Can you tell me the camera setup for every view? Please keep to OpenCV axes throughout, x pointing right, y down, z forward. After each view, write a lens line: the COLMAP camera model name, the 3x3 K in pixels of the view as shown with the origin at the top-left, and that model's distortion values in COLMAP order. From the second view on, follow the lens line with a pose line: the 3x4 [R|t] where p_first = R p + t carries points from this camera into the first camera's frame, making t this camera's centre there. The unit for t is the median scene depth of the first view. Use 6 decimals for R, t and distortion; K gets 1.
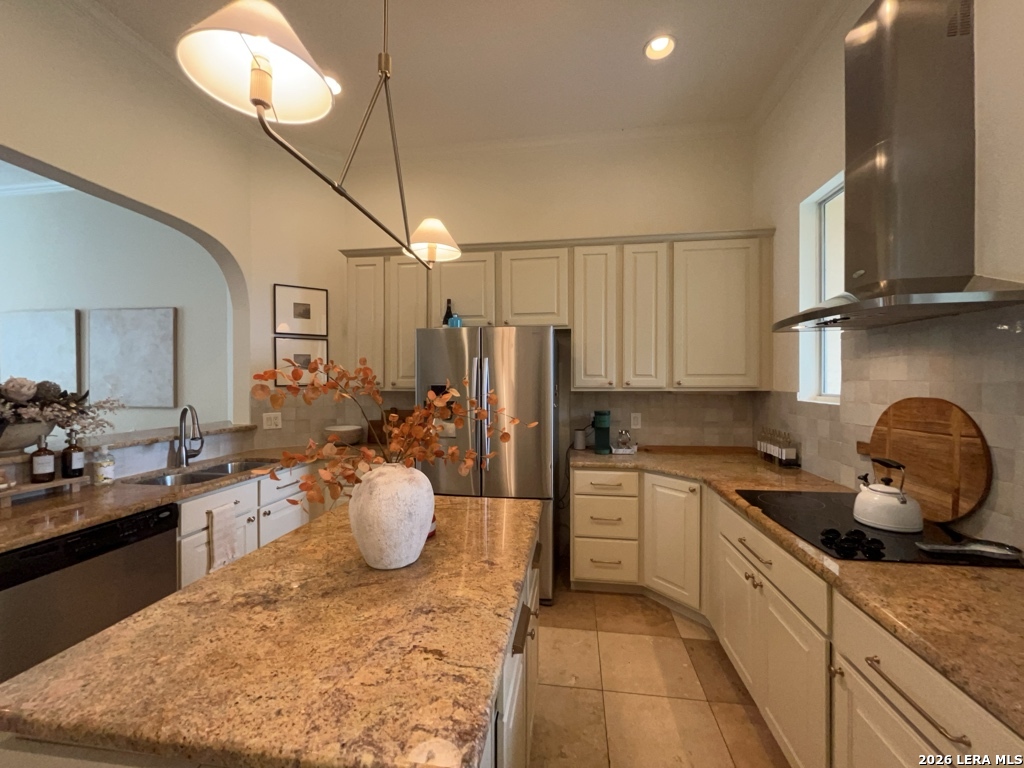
lens RADIAL K [[414.5, 0, 514.0], [0, 414.5, 383.2], [0, 0, 1]] dist [-0.002693, 0.000008]
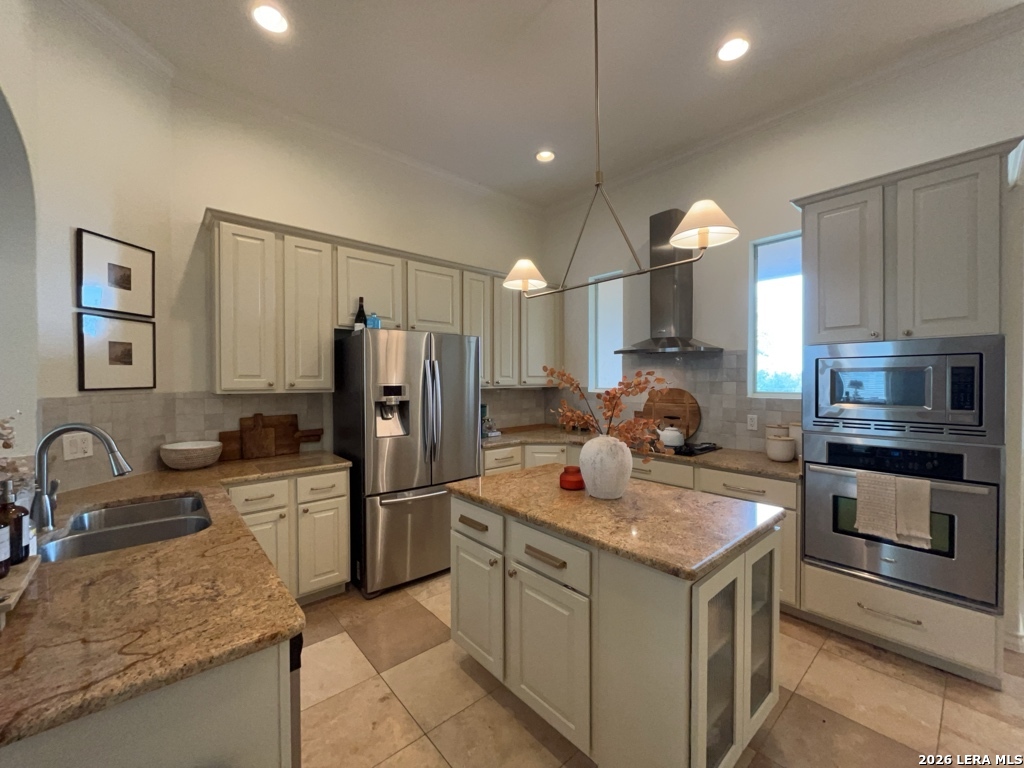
lens RADIAL K [[414.5, 0, 514.0], [0, 414.5, 383.2], [0, 0, 1]] dist [-0.002693, 0.000008]
pose [[0.647835, -0.006143, 0.761756, -0.687558], [0.005062, 0.999980, 0.003758, -0.002658], [-0.761764, 0.001422, 0.647853, 0.099300]]
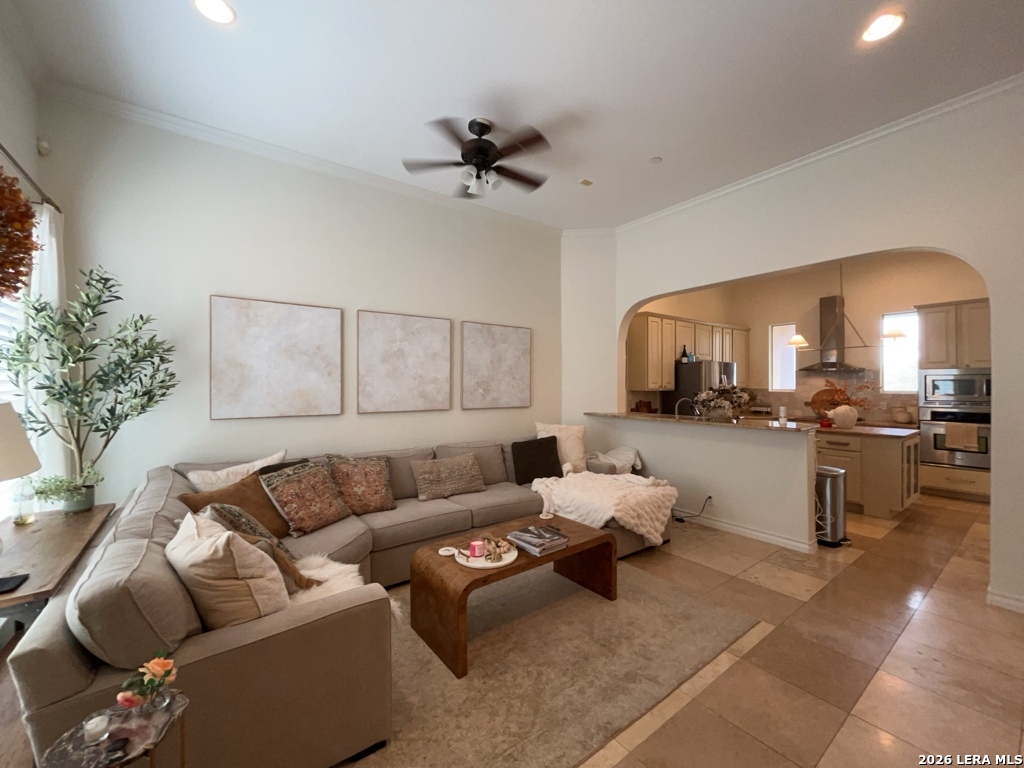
lens RADIAL K [[414.5, 0, 514.0], [0, 414.5, 383.2], [0, 0, 1]] dist [-0.002693, 0.000008]
pose [[0.705861, -0.000537, 0.708350, -2.109067], [0.005431, 0.999974, -0.004654, -0.009716], [-0.708329, 0.007133, 0.705846, 0.161162]]
